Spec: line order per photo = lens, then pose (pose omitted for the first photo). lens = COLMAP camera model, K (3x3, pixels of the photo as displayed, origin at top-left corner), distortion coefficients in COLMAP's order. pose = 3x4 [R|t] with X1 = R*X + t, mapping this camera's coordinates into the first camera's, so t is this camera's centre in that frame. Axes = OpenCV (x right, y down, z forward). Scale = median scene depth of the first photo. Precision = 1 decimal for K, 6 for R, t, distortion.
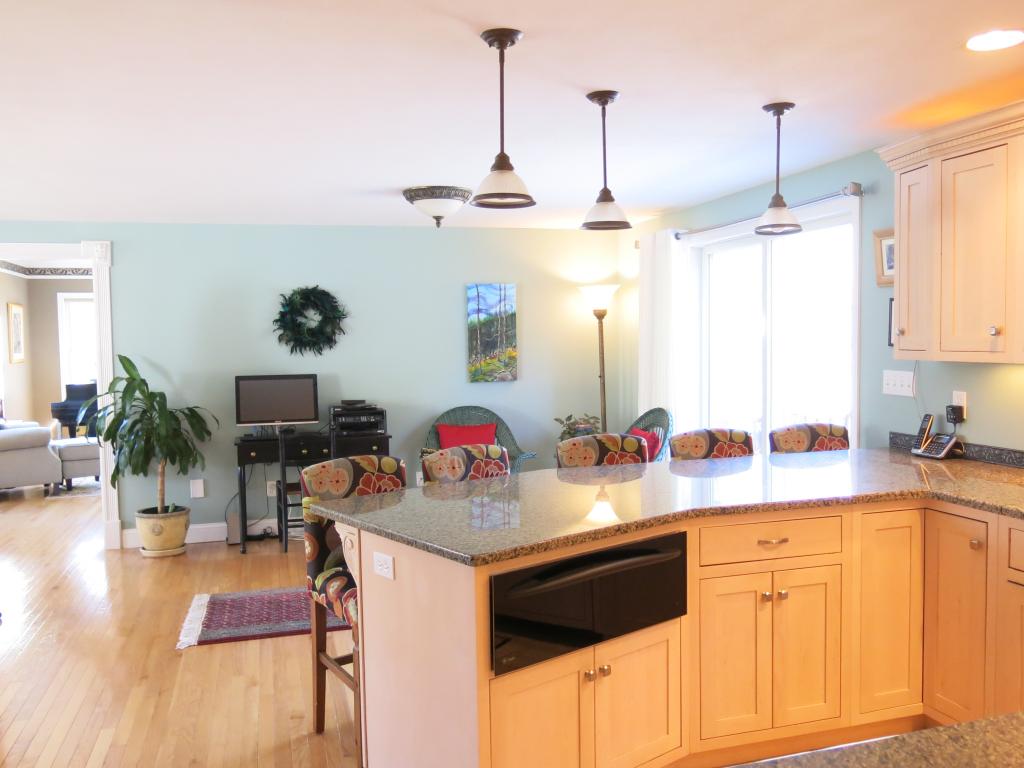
lens RADIAL K [[851.3, 0, 511.7], [0, 851.3, 382.9], [0, 0, 1]] dist [-0.035604, 0.017831]
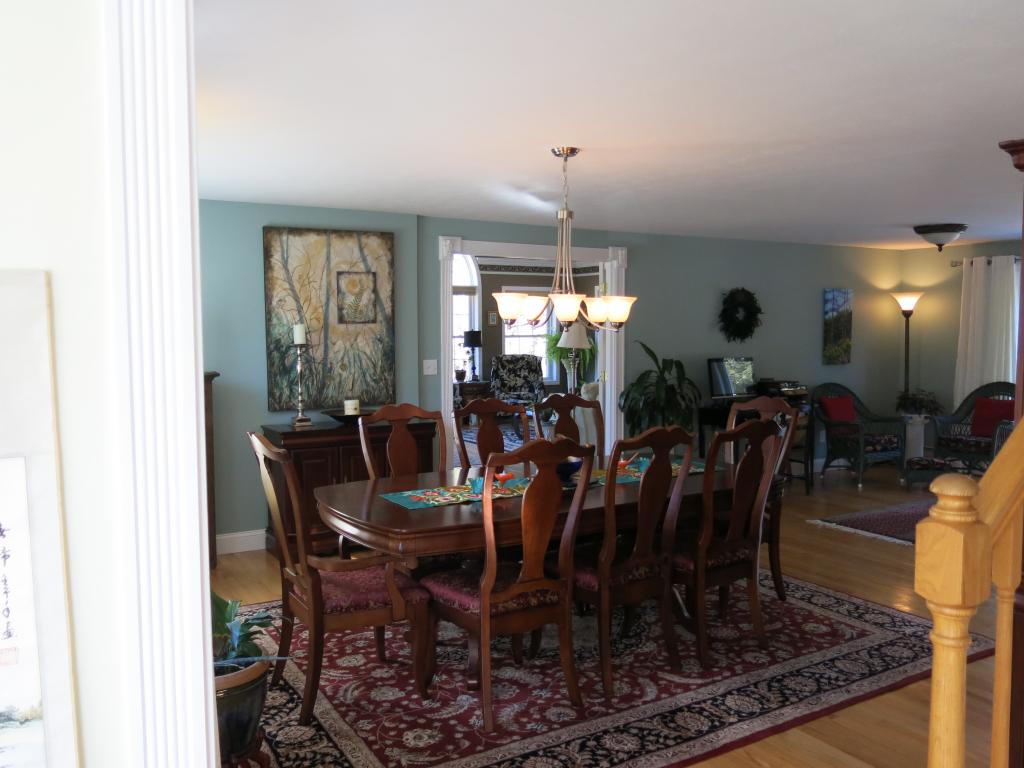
lens RADIAL K [[851.3, 0, 509.7], [0, 851.3, 382.0], [0, 0, 1]] dist [-0.035604, 0.017831]
pose [[0.970100, -0.004035, 0.242673, -0.830000], [0.002211, 0.999967, 0.007789, 0.014434], [-0.242697, -0.007020, 0.970077, -0.133152]]
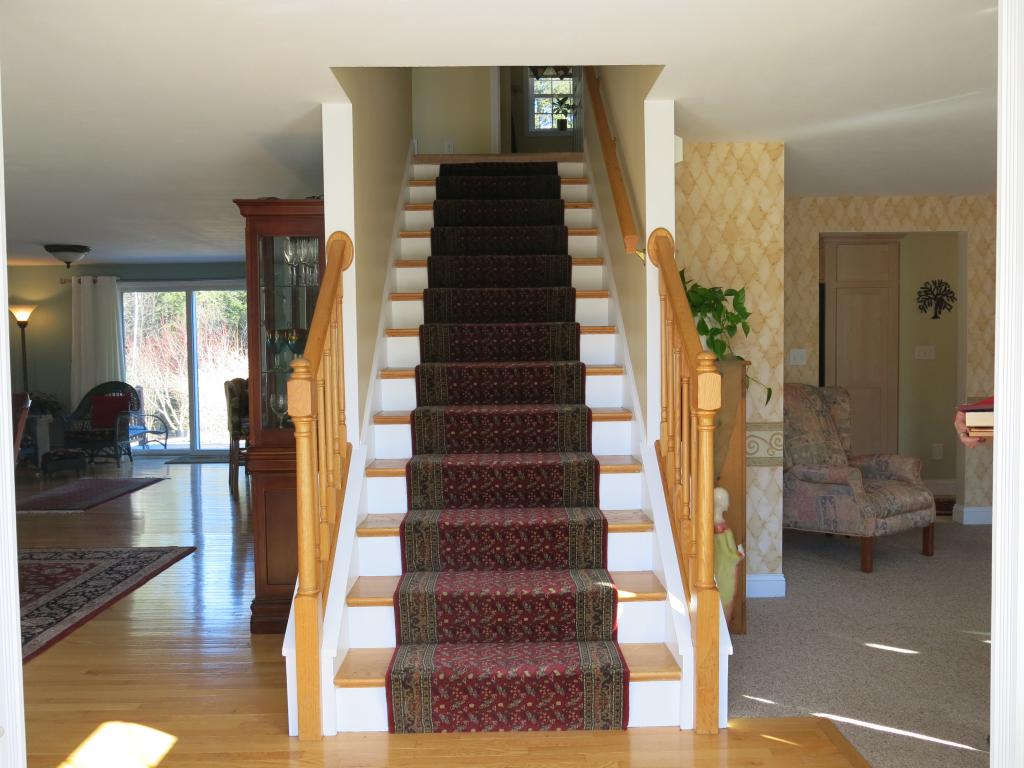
lens RADIAL K [[851.3, 0, 512.0], [0, 851.3, 386.0], [0, 0, 1]] dist [-0.035604, 0.017831]
pose [[0.273628, -0.033174, 0.961263, -1.056501], [0.061000, 0.997992, 0.017078, 0.049563], [-0.959899, 0.053964, 0.275102, -0.186324]]
